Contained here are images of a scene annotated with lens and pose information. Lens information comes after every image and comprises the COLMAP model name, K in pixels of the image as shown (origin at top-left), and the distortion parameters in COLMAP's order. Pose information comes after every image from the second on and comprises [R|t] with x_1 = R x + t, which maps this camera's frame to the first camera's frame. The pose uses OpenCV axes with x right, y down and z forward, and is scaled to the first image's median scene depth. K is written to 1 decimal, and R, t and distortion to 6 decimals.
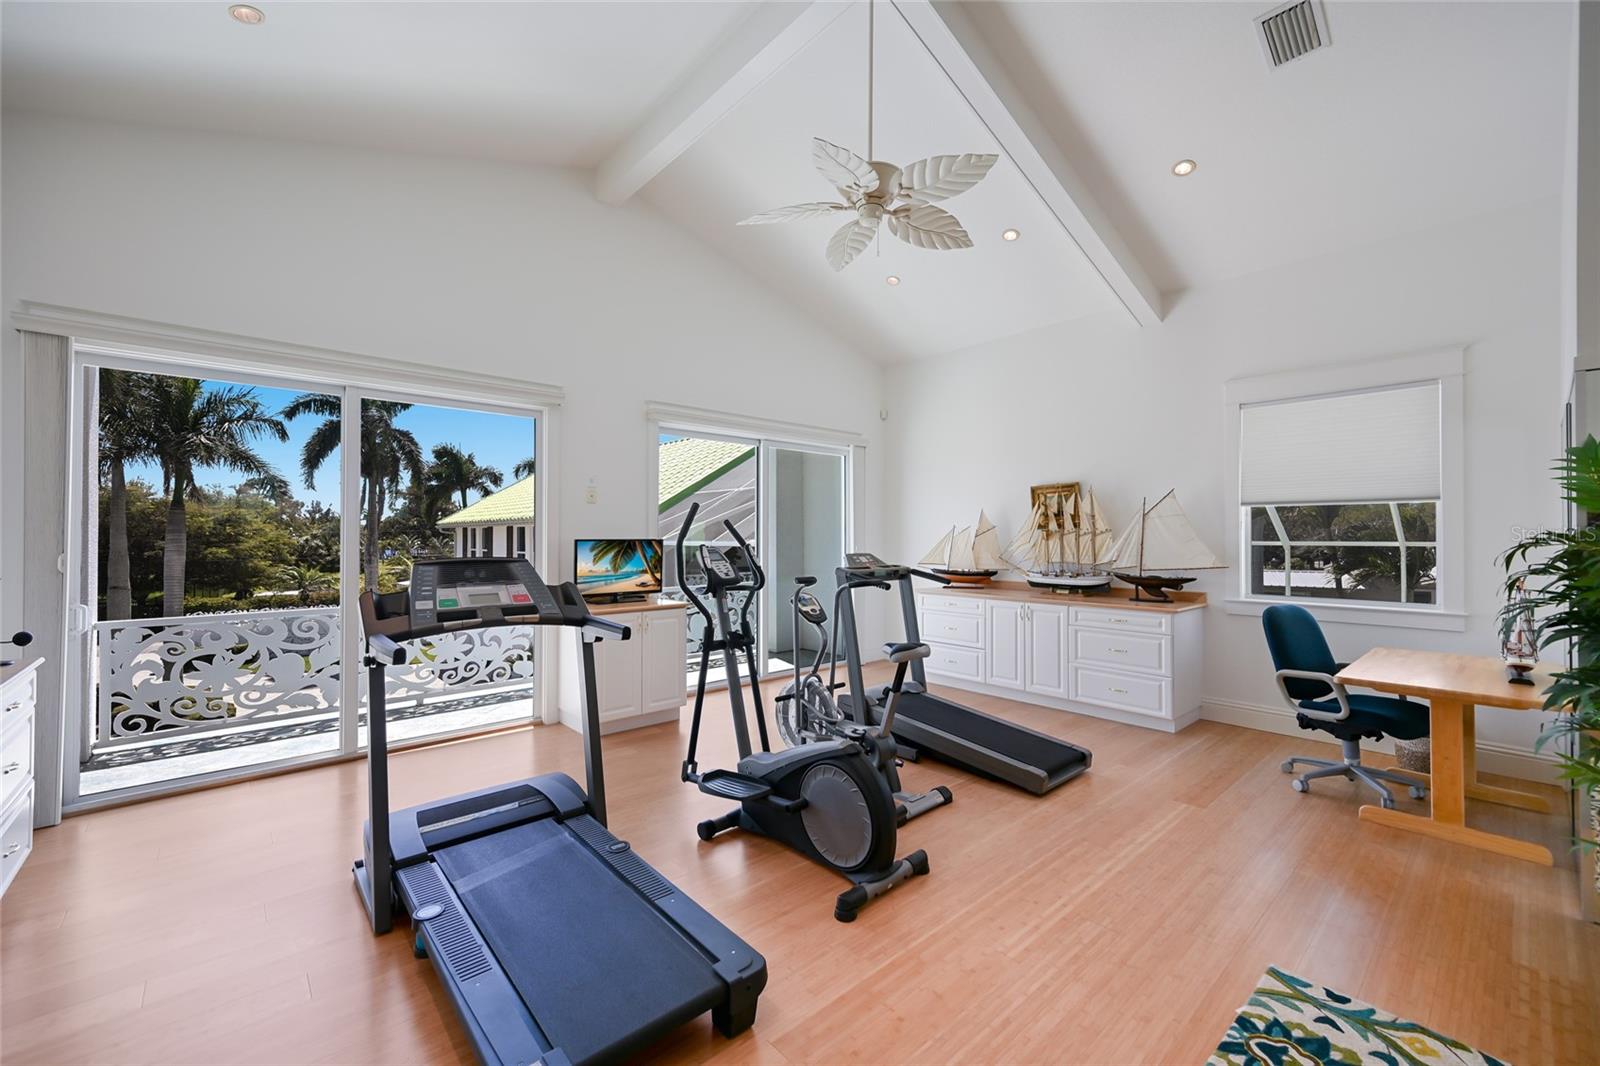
lens RADIAL K [[630.5, 0, 798.2], [0, 630.5, 535.1], [0, 0, 1]] dist [0.008325, 0.000069]
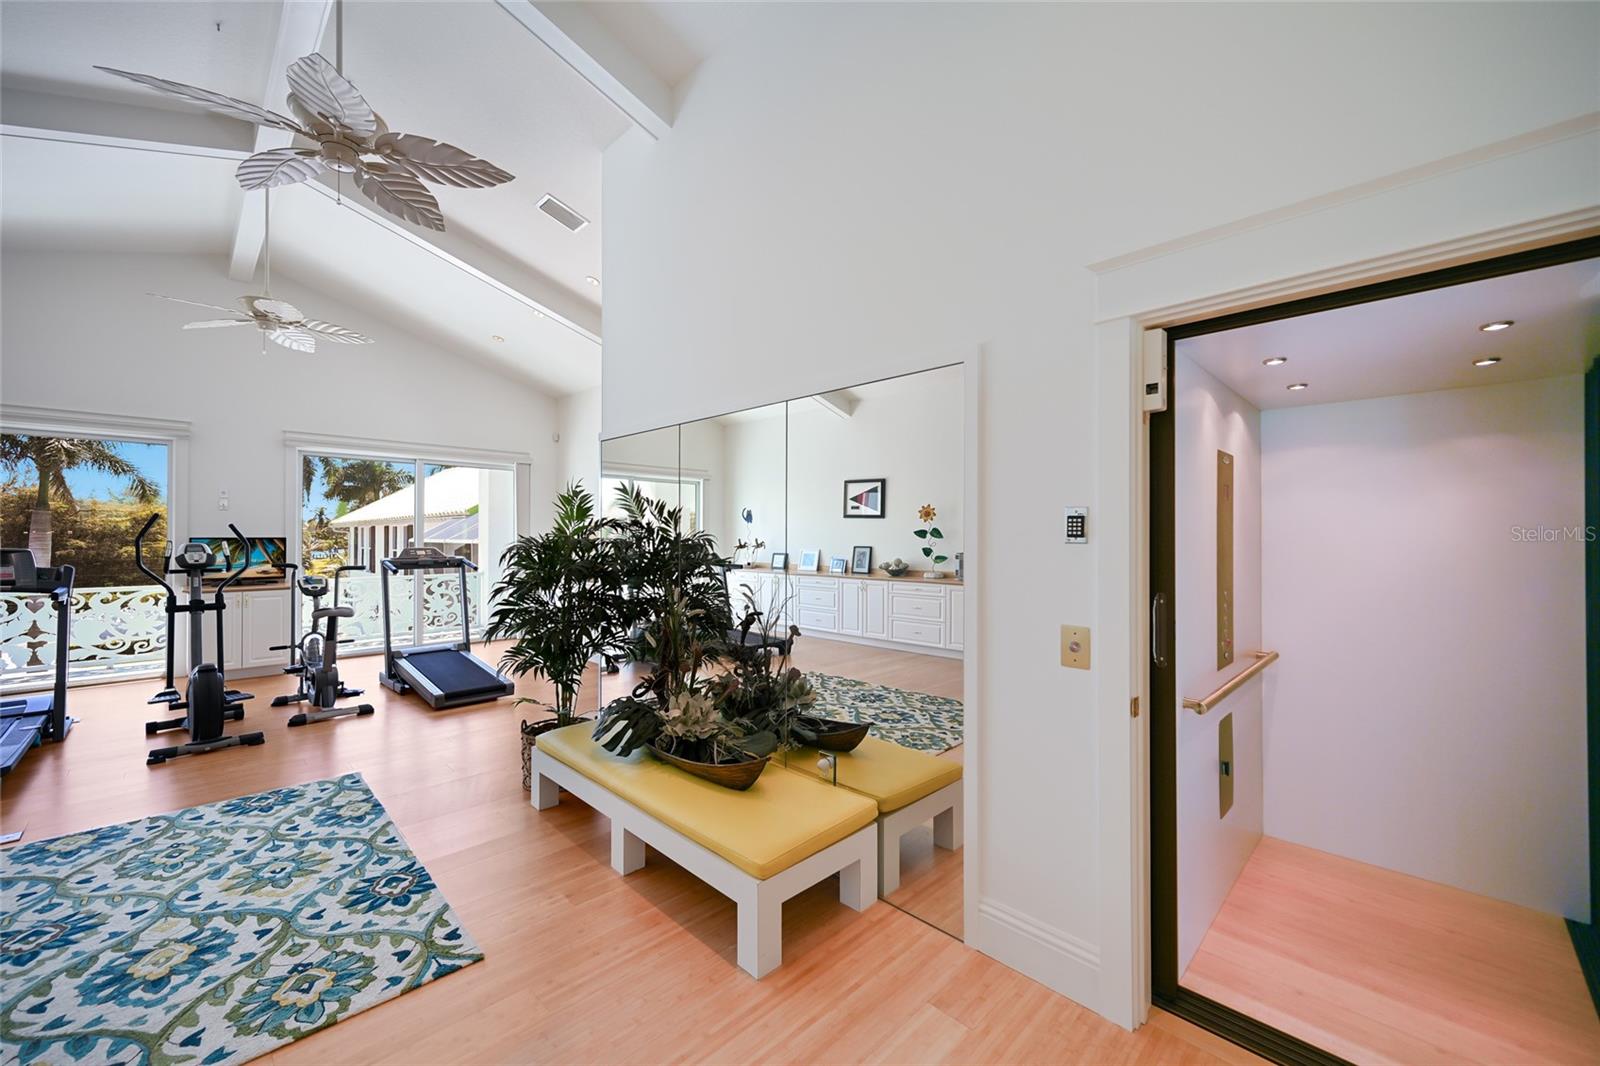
lens RADIAL K [[629.8, 0, 802.5], [0, 629.8, 533.0], [0, 0, 1]] dist [0.007527, 0.000155]
pose [[0.999382, -0.000207, 0.035162, 0.821763], [0.000242, 0.999999, -0.000973, -0.001788], [-0.035162, 0.000981, 0.999381, -0.355713]]
